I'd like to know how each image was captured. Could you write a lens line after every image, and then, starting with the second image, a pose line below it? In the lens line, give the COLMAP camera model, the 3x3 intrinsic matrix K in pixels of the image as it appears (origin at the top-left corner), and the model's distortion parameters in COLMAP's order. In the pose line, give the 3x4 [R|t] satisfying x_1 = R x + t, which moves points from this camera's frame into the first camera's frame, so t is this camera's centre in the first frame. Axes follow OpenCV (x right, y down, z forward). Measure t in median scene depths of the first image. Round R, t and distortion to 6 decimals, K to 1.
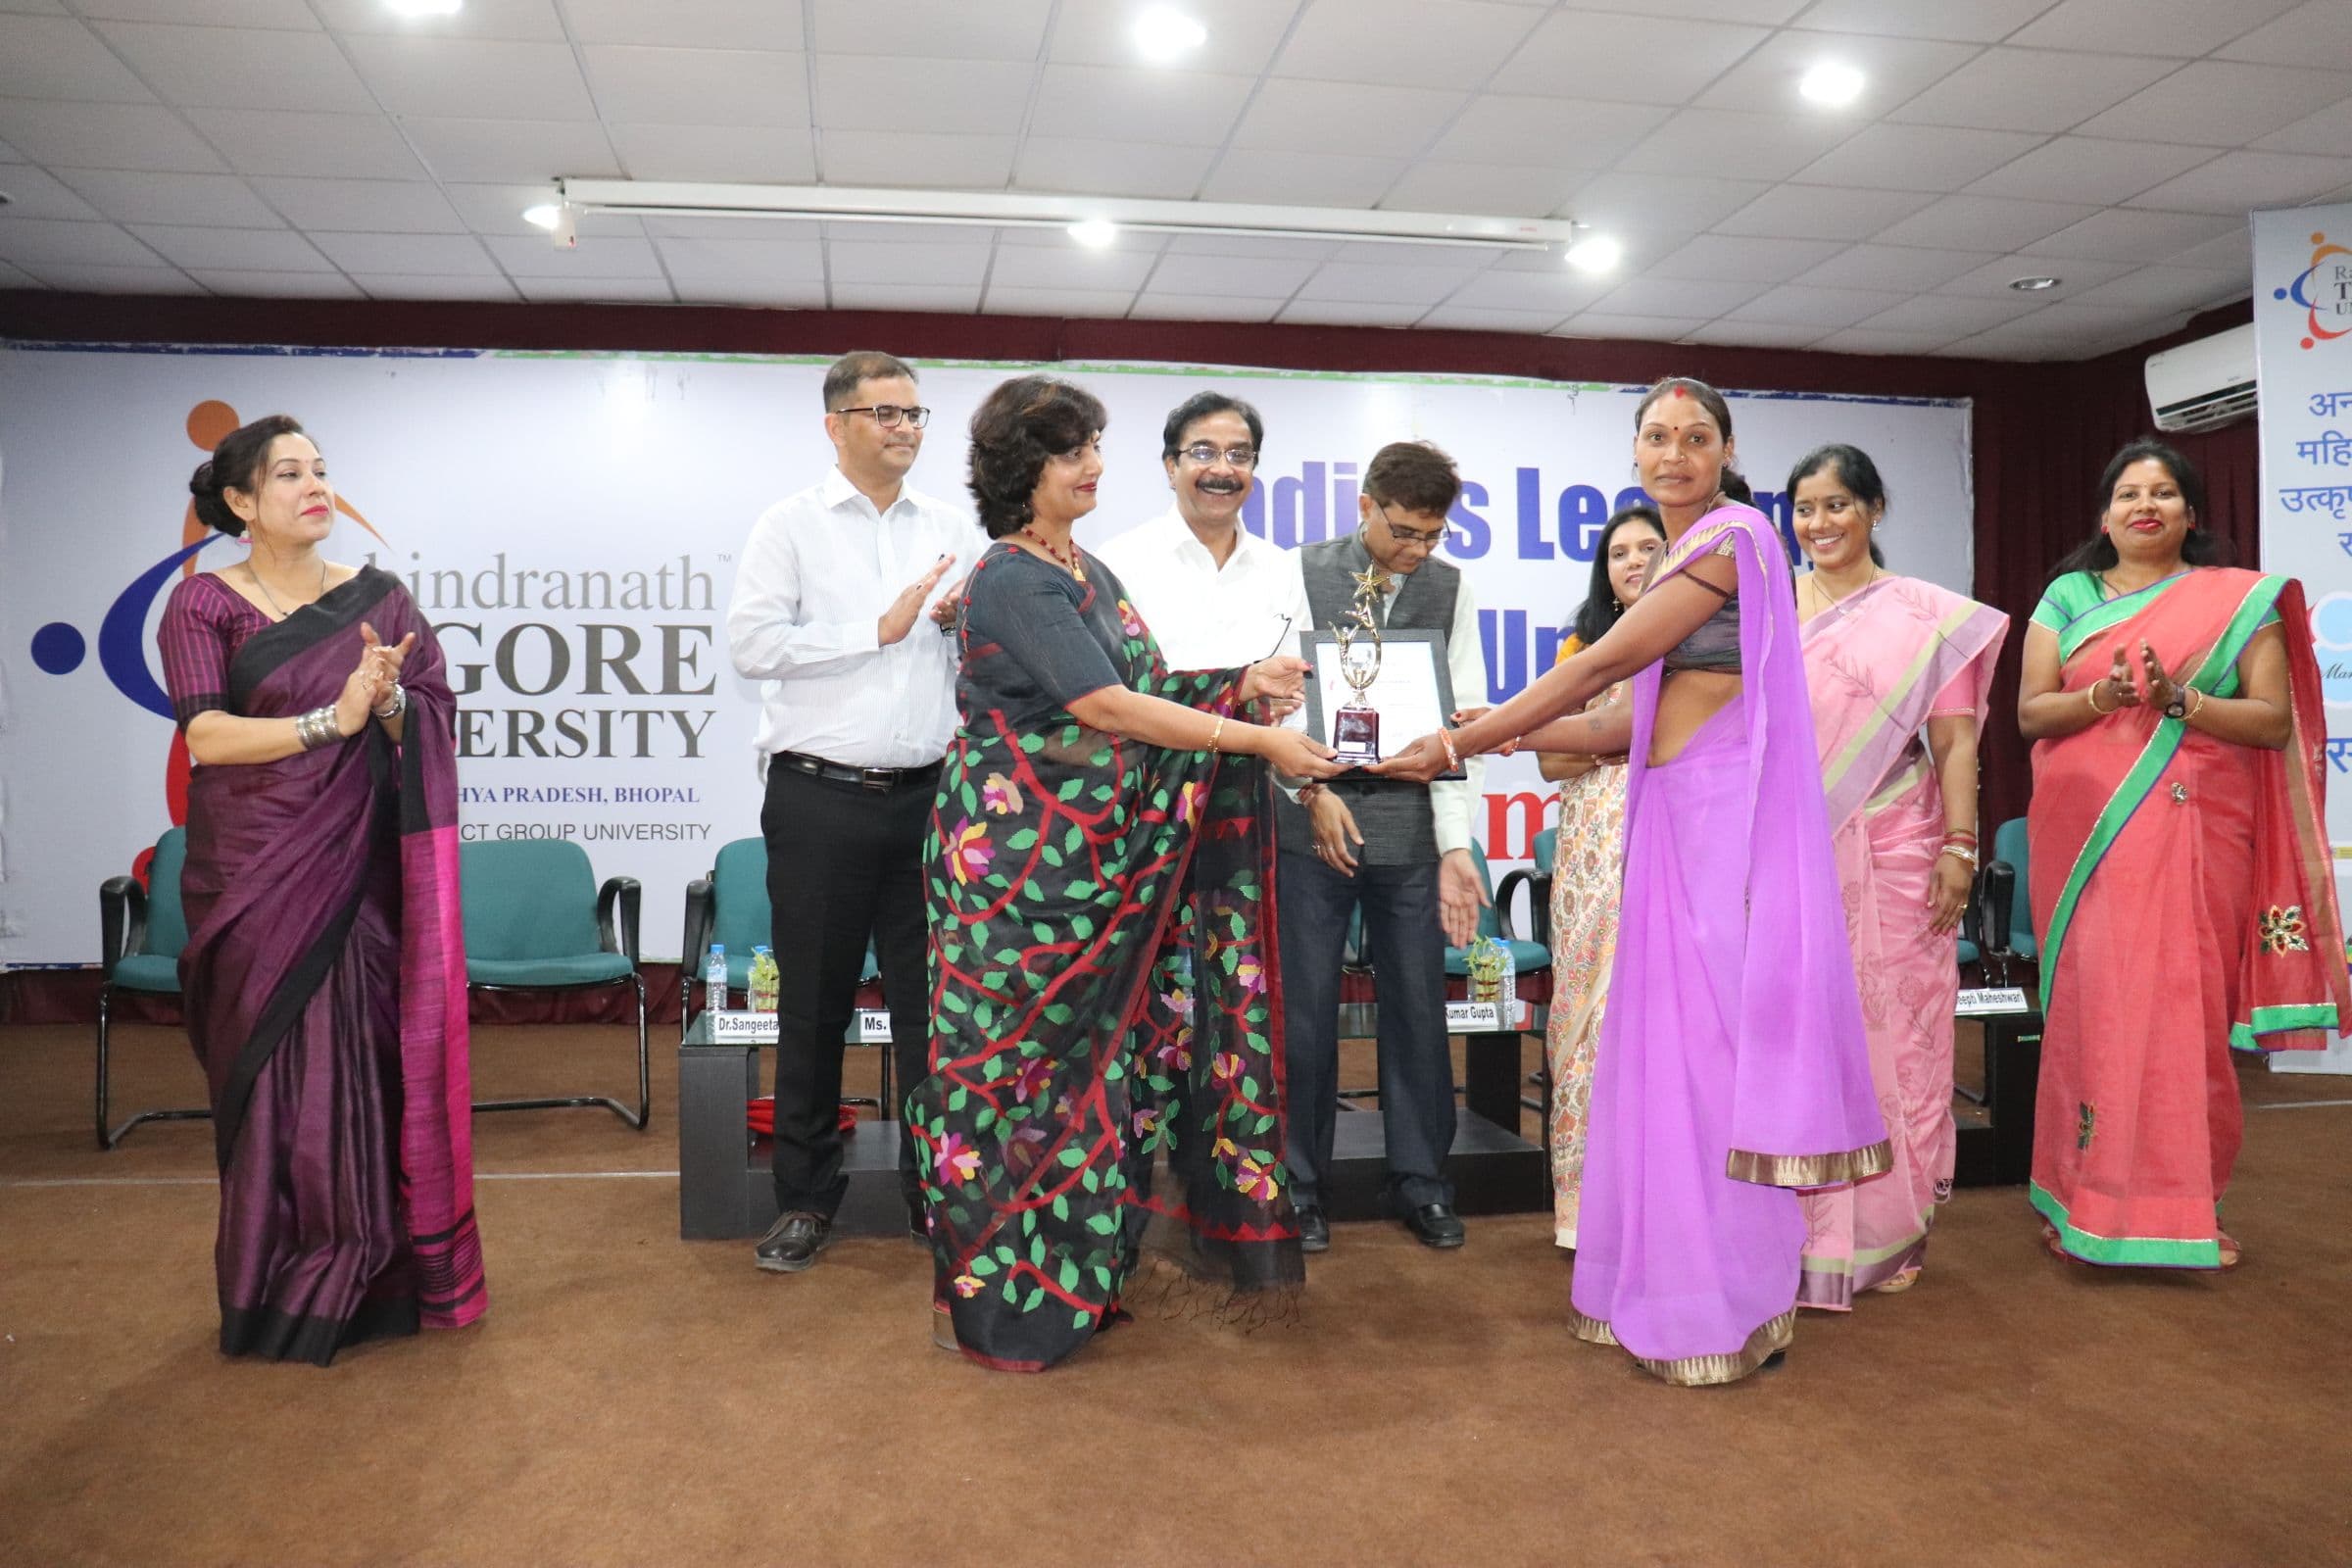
lens RADIAL K [[1897.5, 0, 1176.0], [0, 1897.5, 784.0], [0, 0, 1]] dist [-0.178813, 0.144612]
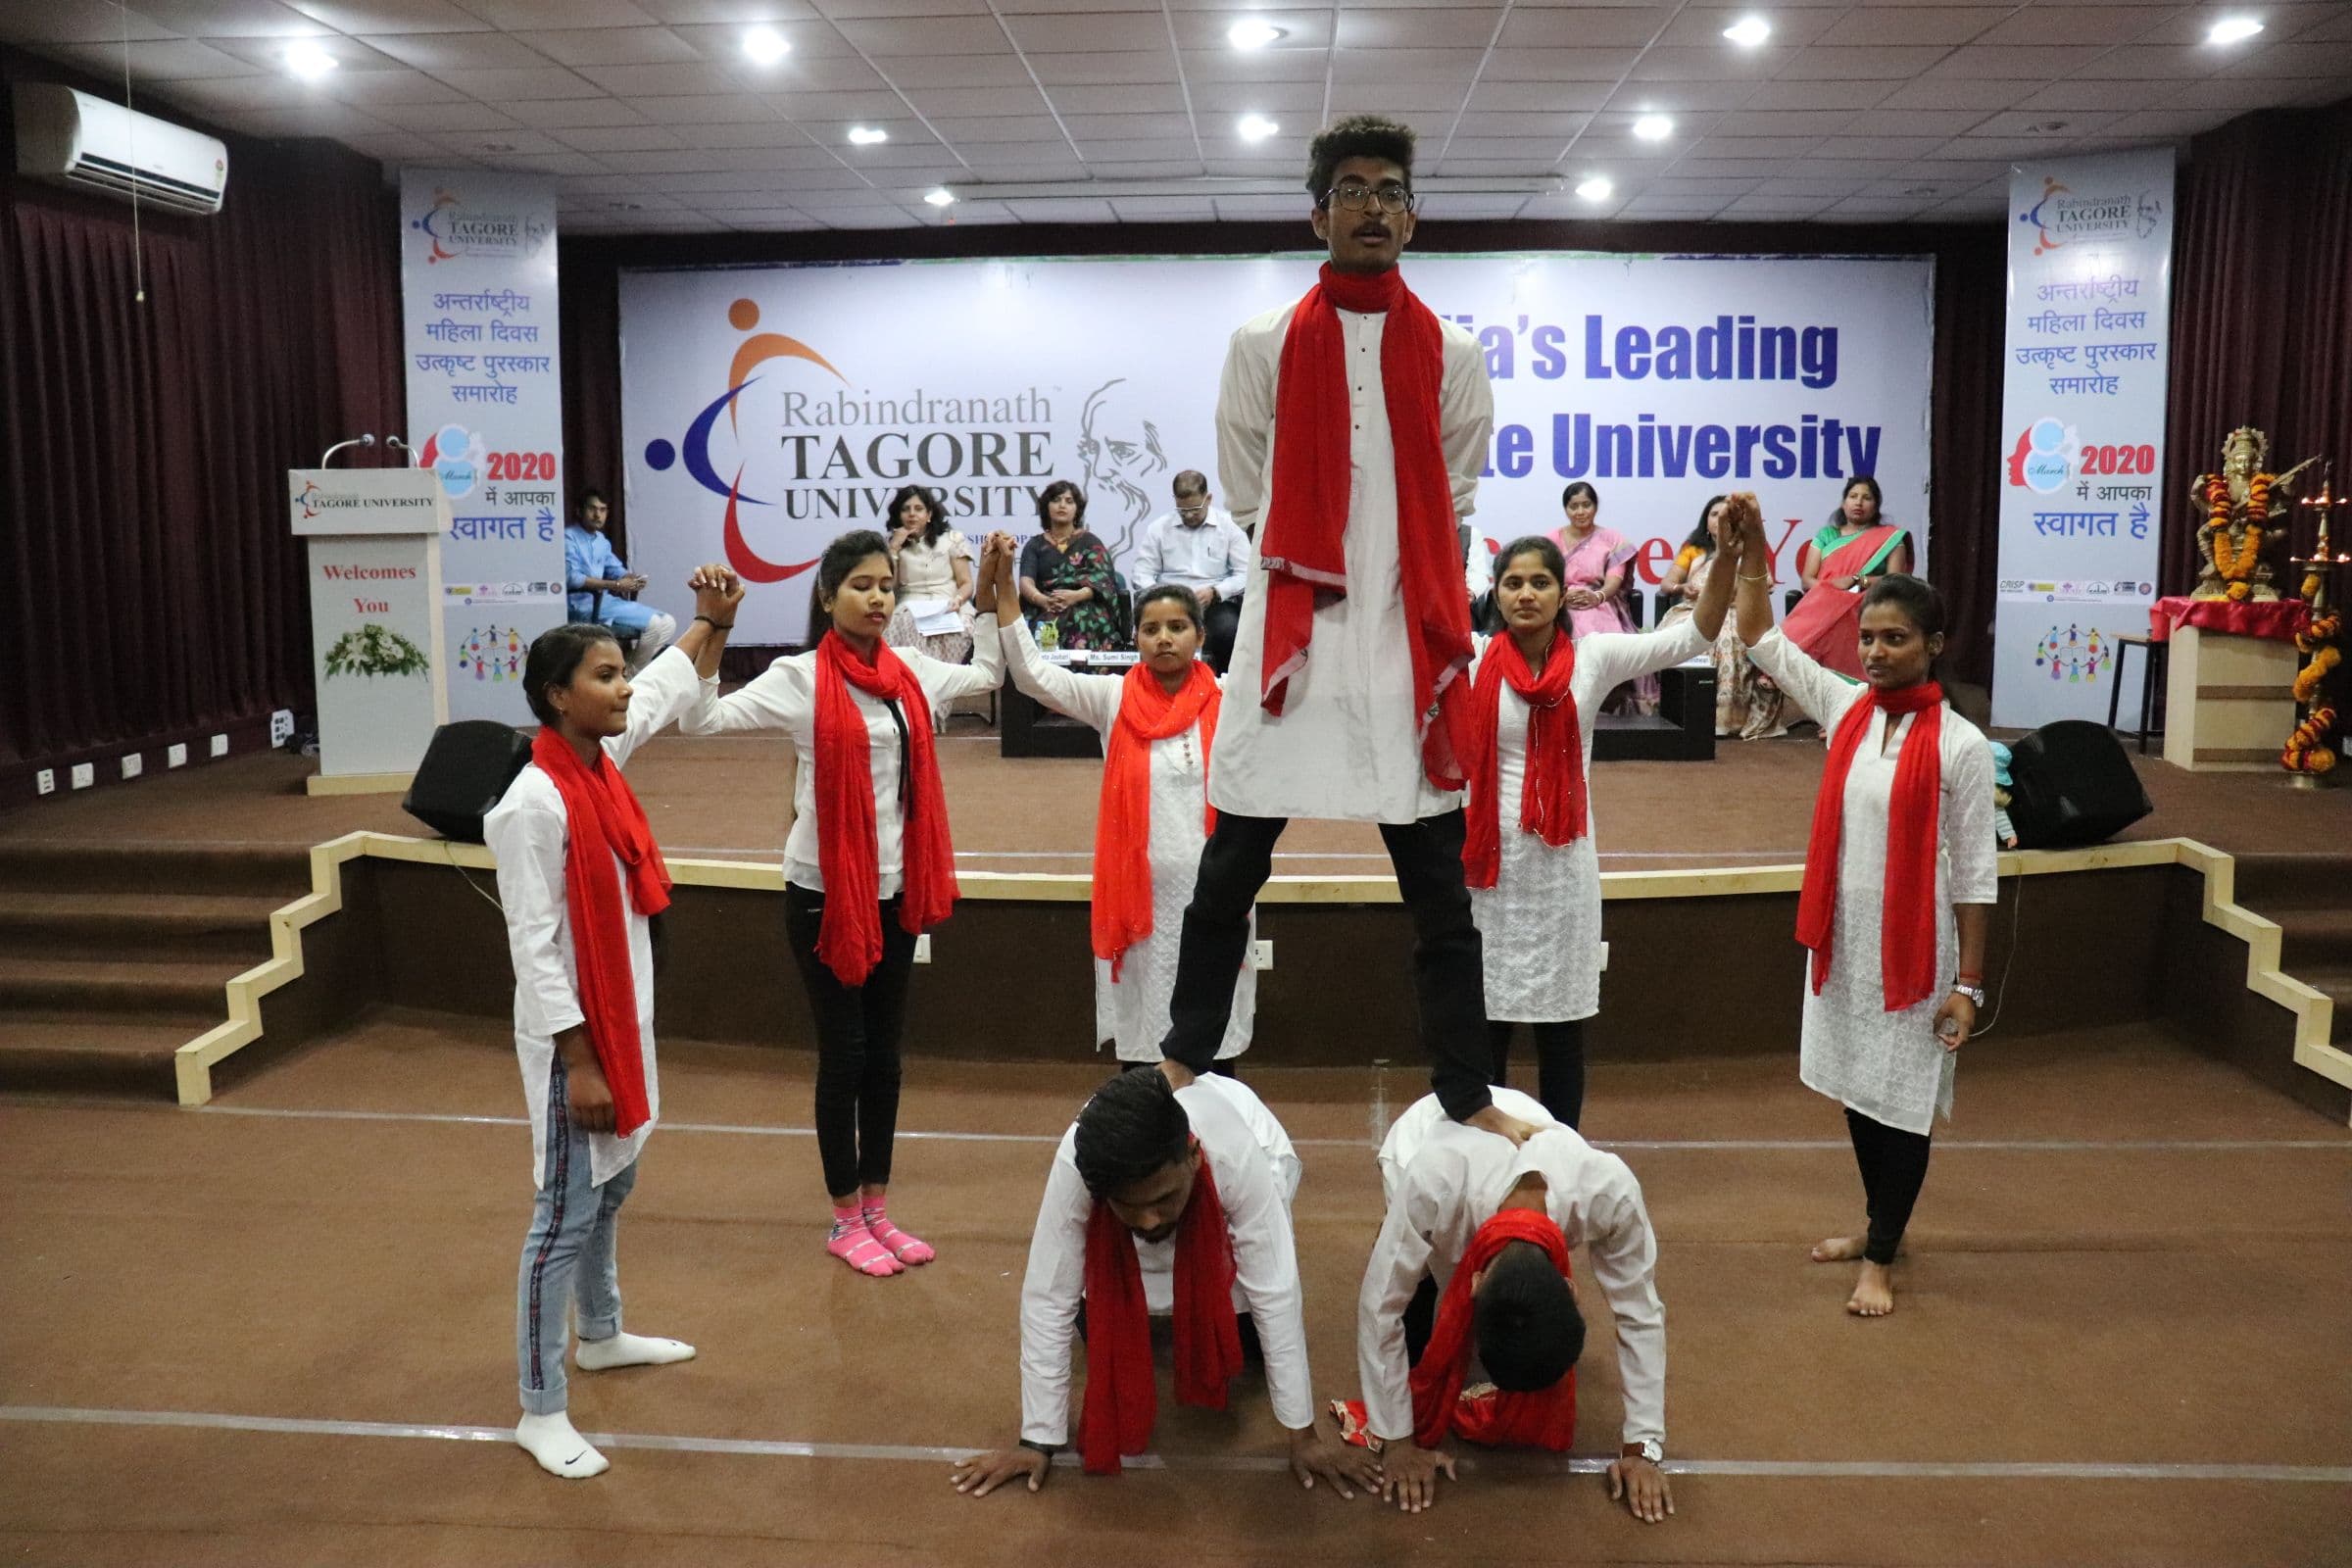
lens RADIAL K [[1897.5, 0, 1176.0], [0, 1897.5, 784.0], [0, 0, 1]] dist [-0.178813, 0.144612]
pose [[0.976171, 0.027696, -0.215226, 0.209818], [0.003434, 0.989726, 0.142935, -0.017744], [0.216973, -0.140268, 0.966047, -0.563128]]
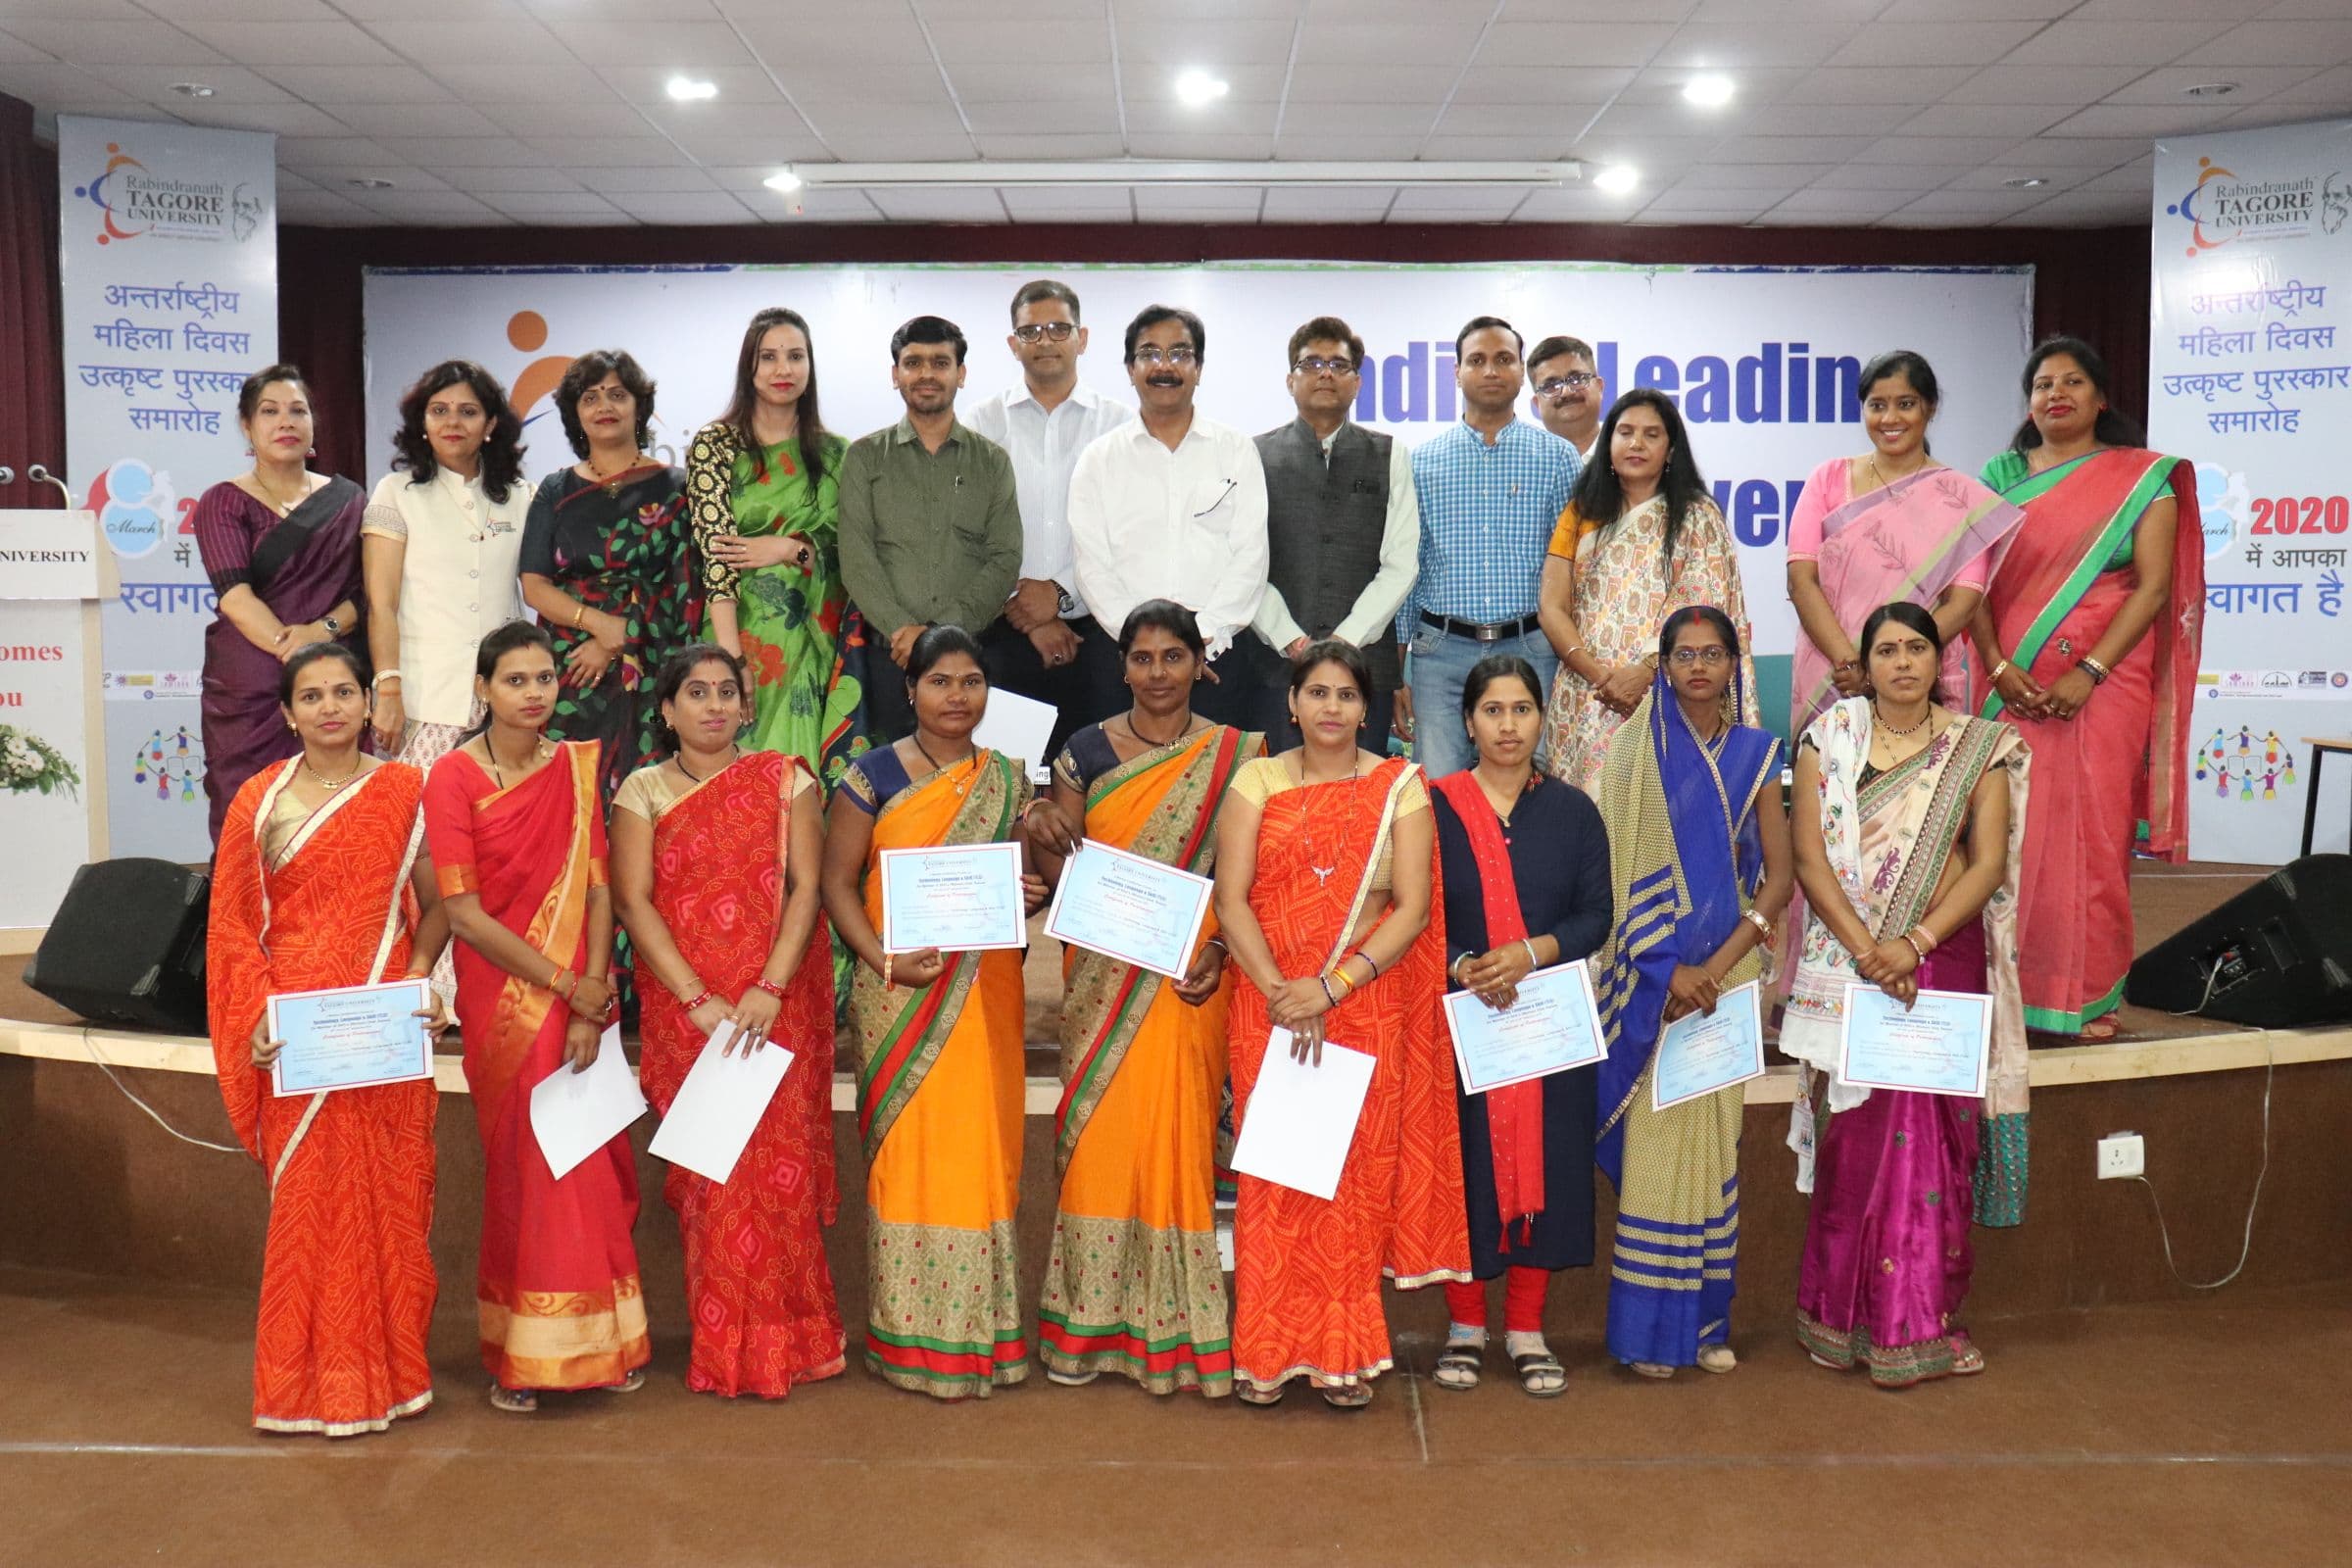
lens RADIAL K [[2269.4, 0, 1176.0], [0, 2269.4, 784.0], [0, 0, 1]] dist [-0.118303, 0.144339]
pose [[0.986526, 0.014722, -0.162941, 0.169589], [-0.001369, 0.996651, 0.081757, -0.010716], [0.163599, -0.080433, 0.983243, -0.471444]]
